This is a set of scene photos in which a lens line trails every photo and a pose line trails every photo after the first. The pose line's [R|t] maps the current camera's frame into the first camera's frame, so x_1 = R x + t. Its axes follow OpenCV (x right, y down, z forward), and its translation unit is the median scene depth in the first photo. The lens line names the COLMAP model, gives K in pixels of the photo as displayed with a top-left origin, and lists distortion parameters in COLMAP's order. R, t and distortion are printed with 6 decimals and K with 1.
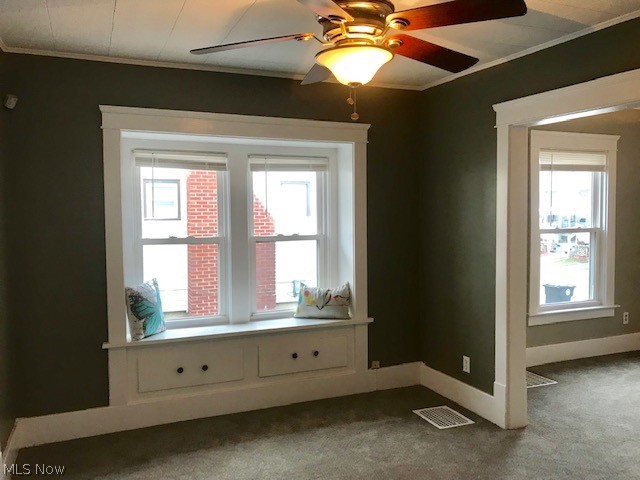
lens RADIAL K [[526.9, 0, 320.0], [0, 526.9, 240.0], [0, 0, 1]] dist [0.009560, -0.003168]
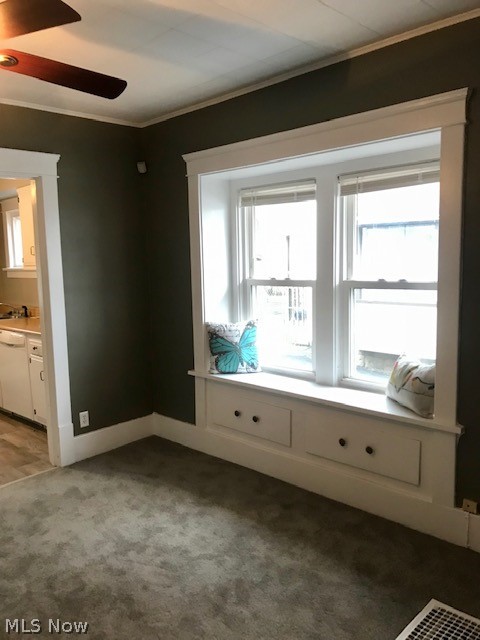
lens RADIAL K [[527.2, 0, 240.0], [0, 527.2, 320.0], [0, 0, 1]] dist [-0.003663, -0.007969]
pose [[0.379280, 0.107637, -0.919000, 0.557542], [-0.027552, 0.994084, 0.105060, -0.027624], [0.924872, -0.014527, 0.380002, 0.569131]]
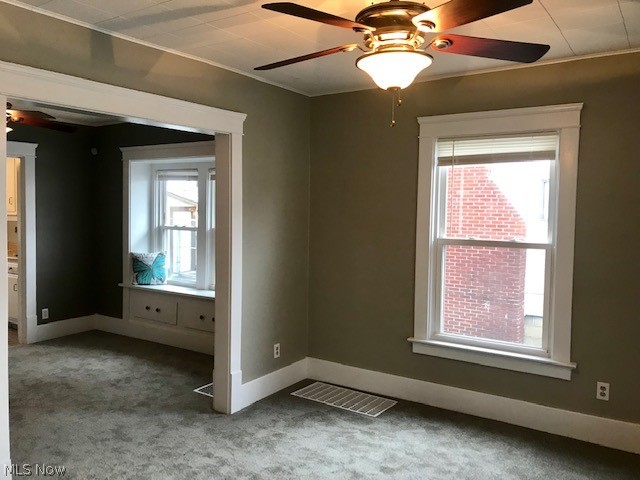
lens RADIAL K [[527.2, 0, 320.0], [0, 527.2, 240.0], [0, 0, 1]] dist [-0.003663, -0.007969]
pose [[0.547069, 0.060397, -0.834906, 1.199013], [-0.065808, 0.997410, 0.029032, -0.035094], [0.834496, 0.039061, 0.549627, 0.495976]]
